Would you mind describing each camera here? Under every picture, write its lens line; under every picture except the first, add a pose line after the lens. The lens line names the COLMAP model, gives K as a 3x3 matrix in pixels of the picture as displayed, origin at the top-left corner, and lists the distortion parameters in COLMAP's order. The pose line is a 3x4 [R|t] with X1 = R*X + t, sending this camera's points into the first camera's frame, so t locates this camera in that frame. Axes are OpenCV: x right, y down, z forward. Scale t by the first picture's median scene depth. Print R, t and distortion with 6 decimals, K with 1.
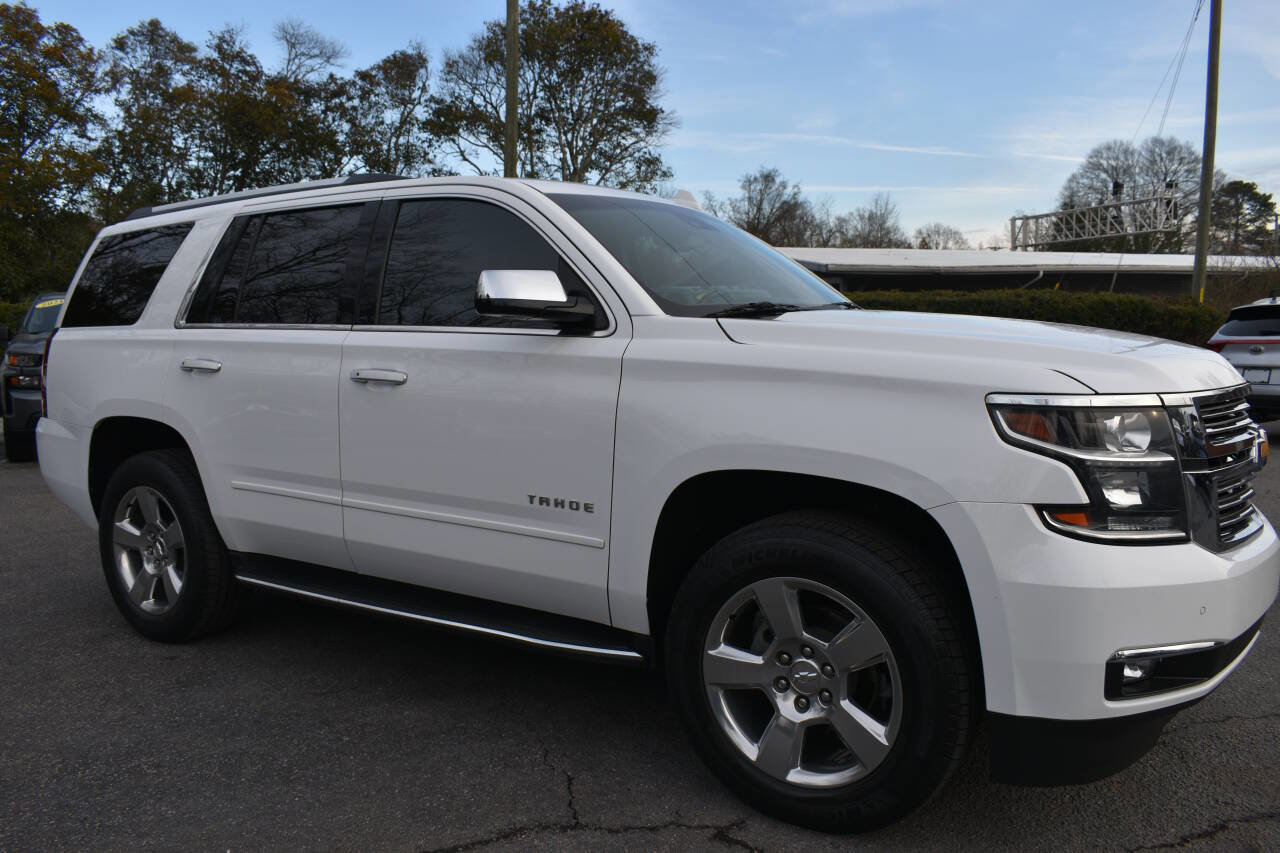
lens RADIAL K [[985.2, 0, 639.0], [0, 985.2, 434.6], [0, 0, 1]] dist [-0.022715, 0.014297]
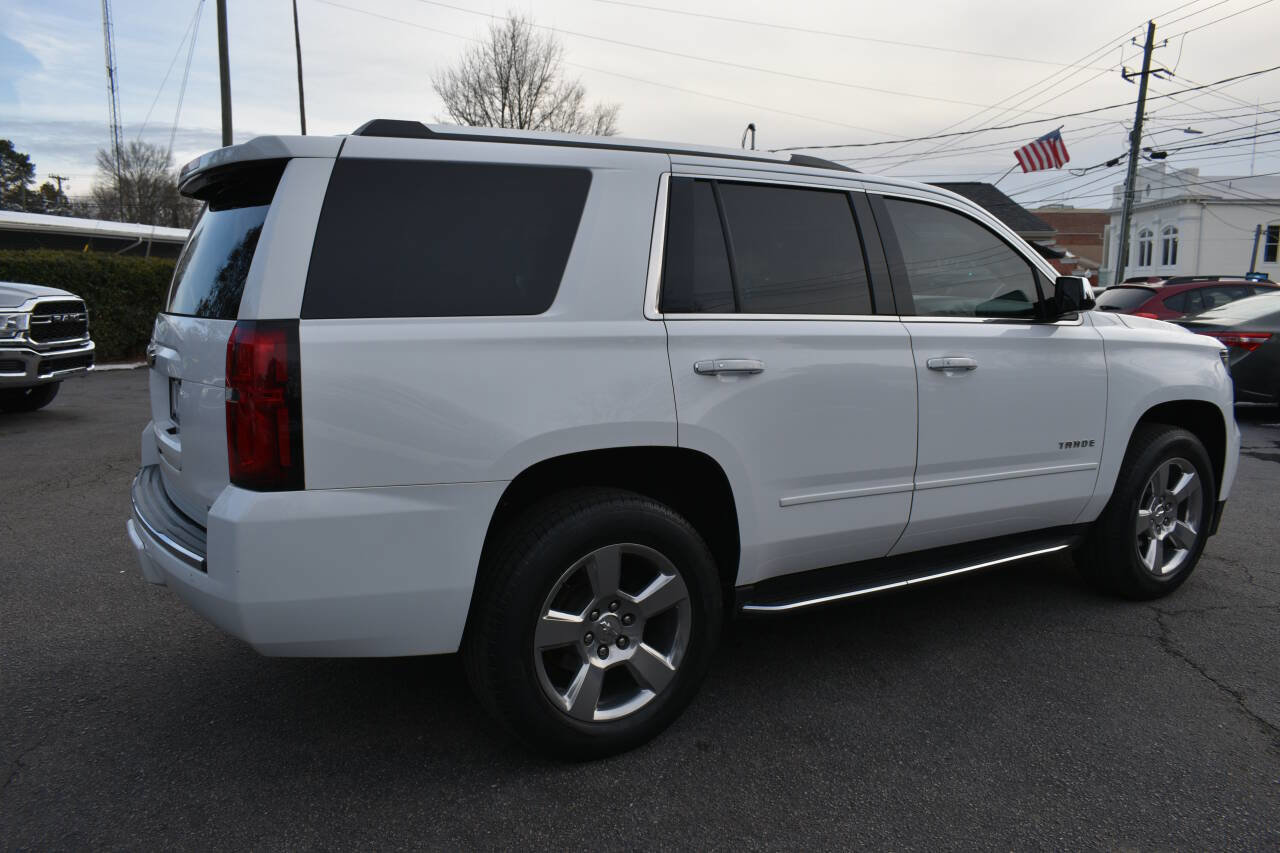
lens RADIAL K [[985.2, 0, 639.0], [0, 985.2, 434.6], [0, 0, 1]] dist [-0.022715, 0.014297]
pose [[0.416486, -0.121945, 0.900927, -0.252968], [0.085692, 0.991817, 0.094633, -0.020530], [-0.905095, 0.037788, 0.423527, 0.153116]]
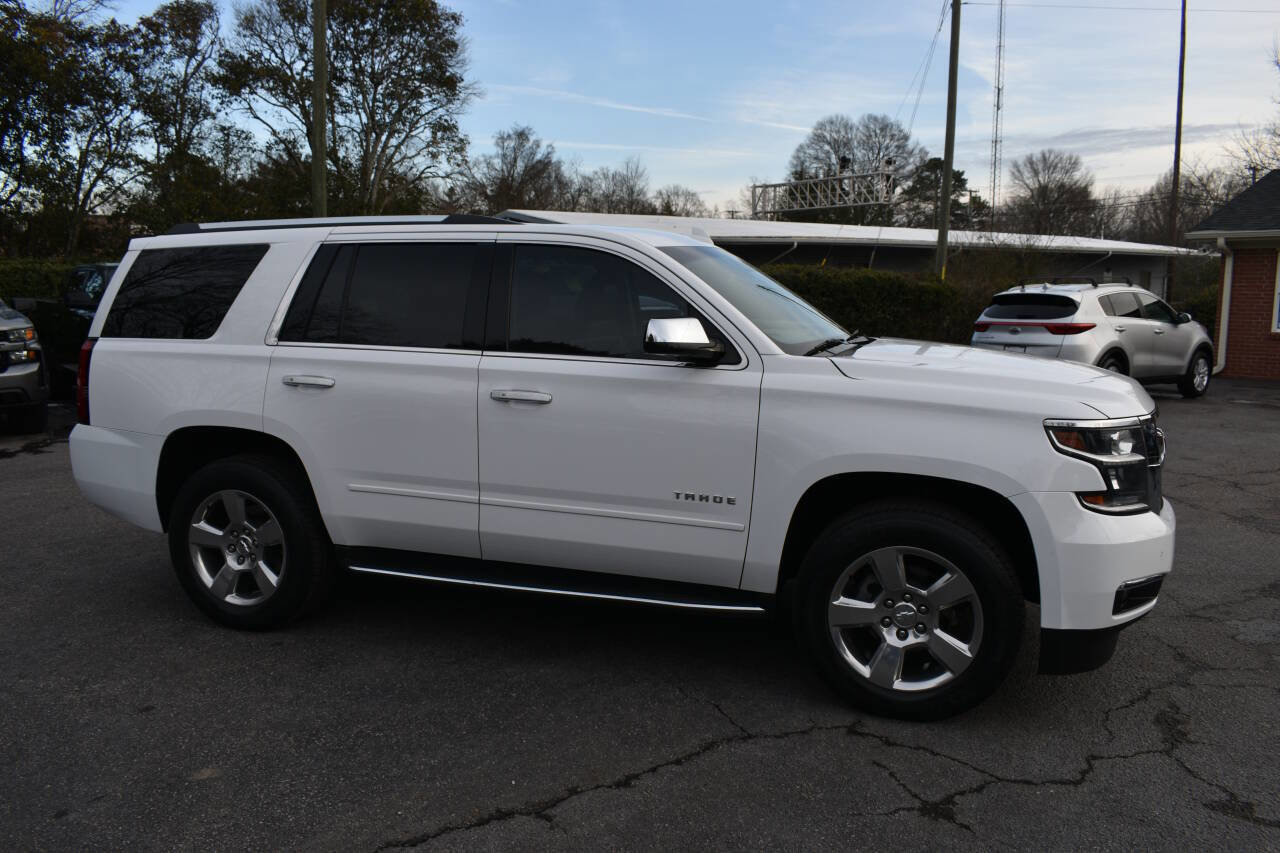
lens RADIAL K [[985.2, 0, 639.0], [0, 985.2, 434.6], [0, 0, 1]] dist [-0.022715, 0.014297]
pose [[0.966284, -0.025120, 0.256251, -0.078072], [0.013539, 0.998810, 0.046857, -0.012013], [-0.257123, -0.041808, 0.965474, -0.036463]]
